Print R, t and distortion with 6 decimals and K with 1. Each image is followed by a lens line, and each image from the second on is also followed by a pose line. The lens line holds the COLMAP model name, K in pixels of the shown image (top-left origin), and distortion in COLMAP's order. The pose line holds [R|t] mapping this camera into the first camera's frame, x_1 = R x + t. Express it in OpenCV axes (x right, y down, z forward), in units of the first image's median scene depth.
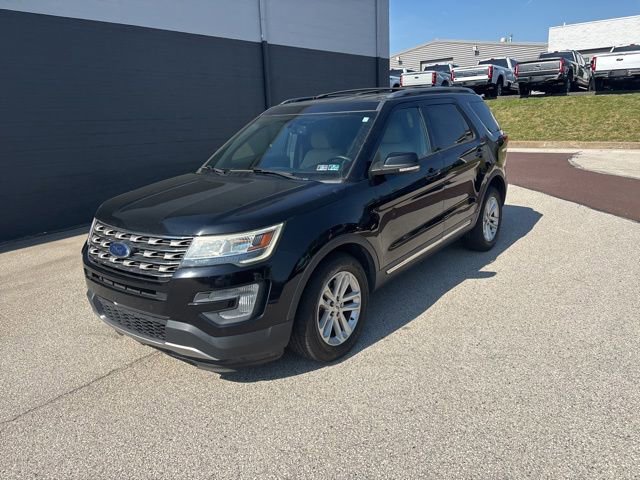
lens RADIAL K [[475.2, 0, 322.2], [0, 475.2, 232.8], [0, 0, 1]] dist [0.052627, -0.064313]
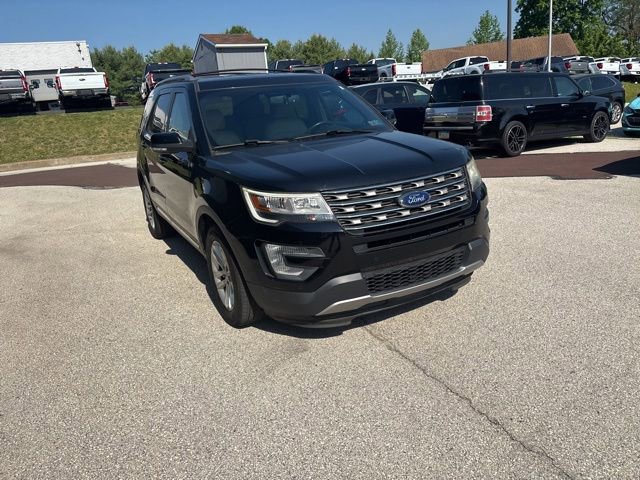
lens RADIAL K [[477.1, 0, 319.7], [0, 477.1, 238.9], [0, 0, 1]] dist [0.051134, -0.055725]
pose [[0.419793, -0.239583, 0.875428, -0.997827], [0.279355, 0.951815, 0.126529, -0.045615], [-0.863559, 0.191439, 0.466494, 0.536367]]
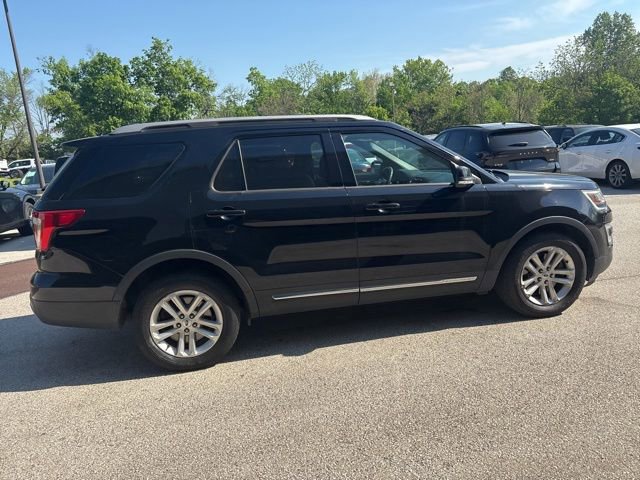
lens RADIAL K [[474.3, 0, 320.2], [0, 474.3, 239.2], [0, 0, 1]] dist [0.042588, -0.034627]
pose [[-0.731759, -0.031275, 0.680846, -0.681930], [0.272271, 0.902363, 0.334081, -0.452696], [-0.624818, 0.429841, -0.651797, 1.985773]]
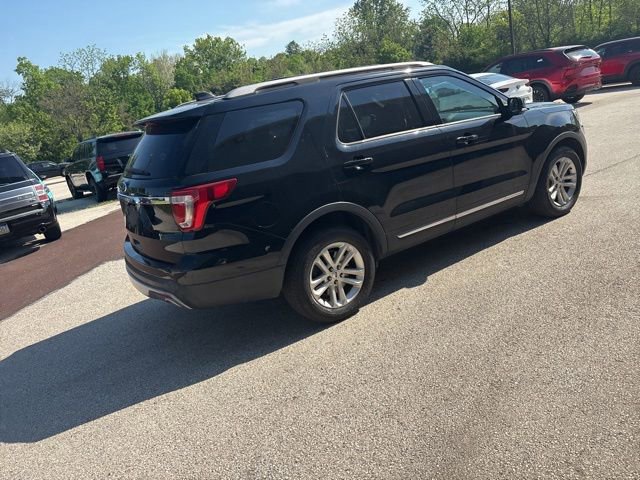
lens RADIAL K [[477.8, 0, 306.4], [0, 477.8, 239.2], [0, 0, 1]] dist [0.058652, -0.070517]
pose [[-0.911994, 0.112869, 0.394370, -0.229201], [0.303859, 0.831732, 0.464641, -0.580290], [-0.275566, 0.543583, -0.792831, 2.327414]]
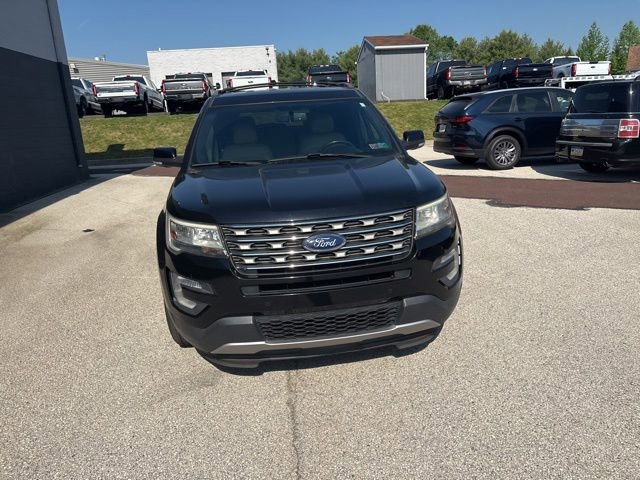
lens RADIAL K [[476.2, 0, 318.8], [0, 476.2, 239.8], [0, 0, 1]] dist [0.049840, -0.057528]
pose [[0.710336, -0.177527, 0.681107, -0.736701], [0.197816, 0.979020, 0.048871, -0.008875], [-0.675494, 0.100019, 0.730551, 0.283735]]
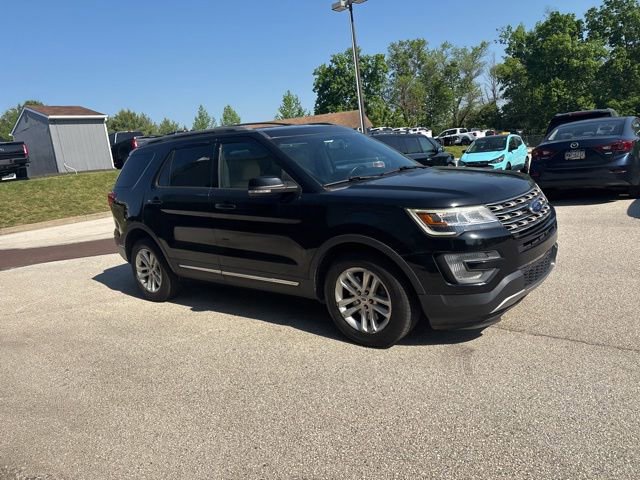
lens RADIAL K [[479.5, 0, 312.8], [0, 479.5, 229.6], [0, 0, 1]] dist [0.048054, -0.052180]
pose [[0.069543, -0.118573, 0.990507, -1.213568], [0.351646, 0.932092, 0.086891, -0.154474], [-0.933546, 0.342265, 0.106516, 1.028906]]
